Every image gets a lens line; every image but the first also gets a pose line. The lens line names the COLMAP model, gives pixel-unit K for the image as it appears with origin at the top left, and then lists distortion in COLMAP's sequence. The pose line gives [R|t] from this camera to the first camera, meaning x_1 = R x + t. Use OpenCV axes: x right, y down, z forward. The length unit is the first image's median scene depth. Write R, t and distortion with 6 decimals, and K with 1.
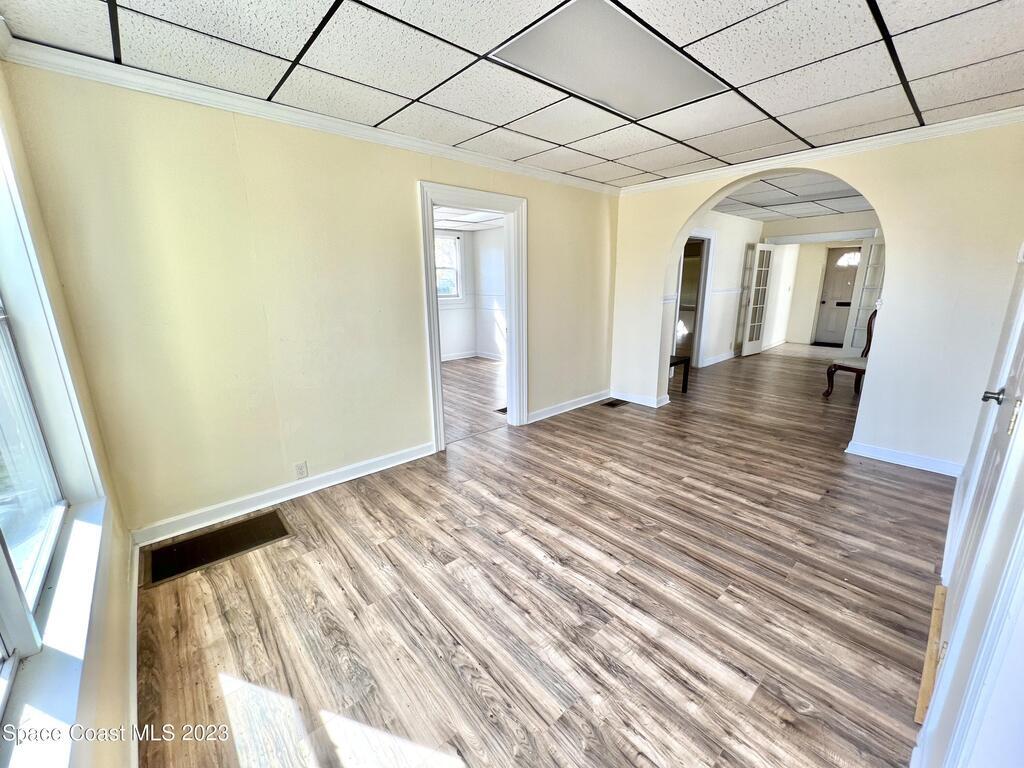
lens RADIAL K [[410.4, 0, 512.4], [0, 410.4, 385.1], [0, 0, 1]] dist [-0.003477, -0.000110]
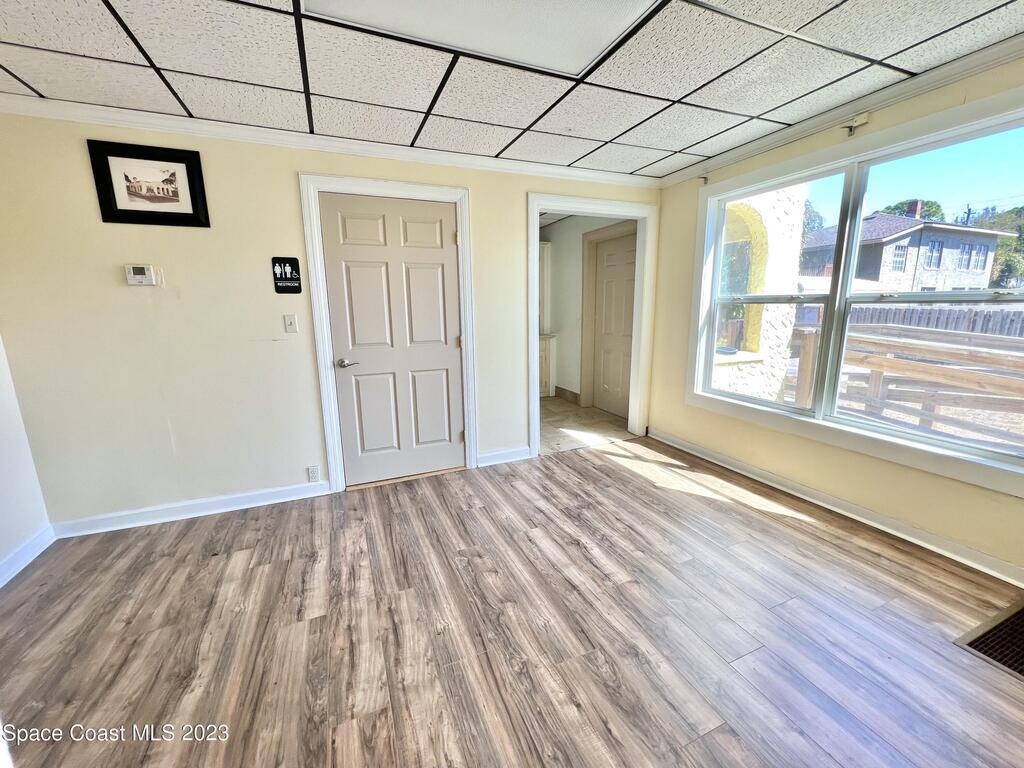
lens RADIAL K [[412.6, 0, 511.2], [0, 412.6, 384.2], [0, 0, 1]] dist [0.000436, 0.000106]
pose [[-0.947359, -0.033787, 0.318385, -0.043283], [0.104007, 0.908010, 0.405833, -0.386484], [-0.302809, 0.417584, -0.856698, 1.681612]]
